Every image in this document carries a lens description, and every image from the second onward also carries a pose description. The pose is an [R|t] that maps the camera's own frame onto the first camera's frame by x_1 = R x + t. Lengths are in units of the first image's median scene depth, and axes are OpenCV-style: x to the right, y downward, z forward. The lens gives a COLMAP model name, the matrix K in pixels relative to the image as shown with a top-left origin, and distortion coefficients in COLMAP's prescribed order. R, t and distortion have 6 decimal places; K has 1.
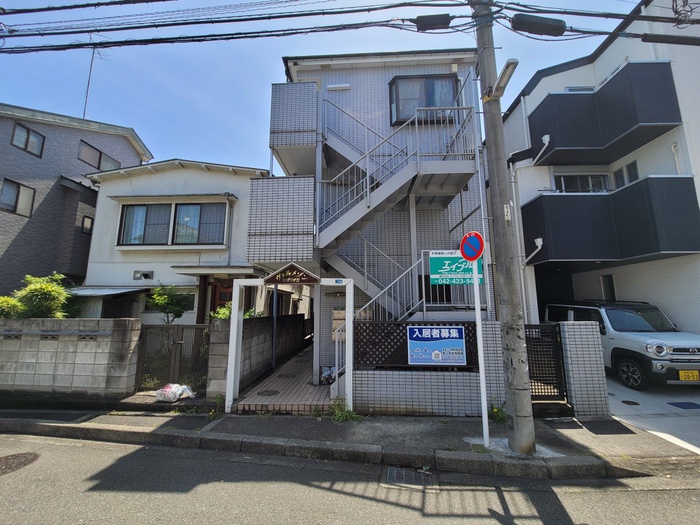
lens RADIAL K [[287.0, 0, 345.0], [0, 287.0, 270.0], [0, 0, 1]] dist [-0.003700, 0.000374]
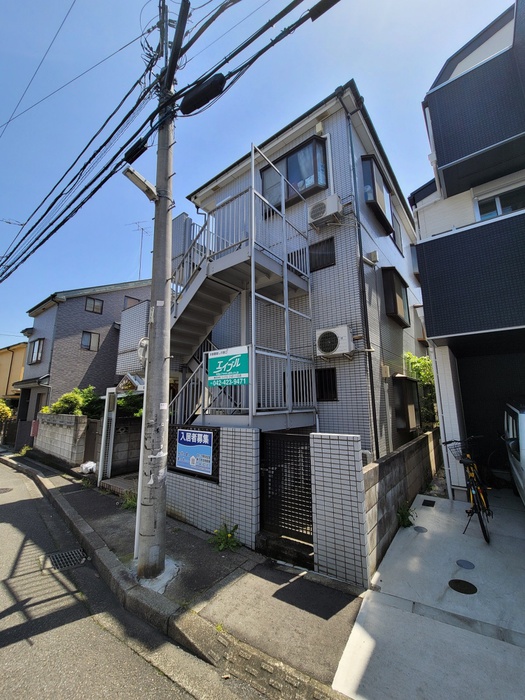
lens RADIAL K [[287.0, 0, 261.5], [0, 287.0, 353.8], [0, 0, 1]] dist [-0.003700, 0.000374]
pose [[0.817088, -0.101997, -0.567419, 1.024947], [0.082105, 0.994780, -0.060586, 0.013077], [0.570637, 0.002916, 0.821197, 0.307961]]
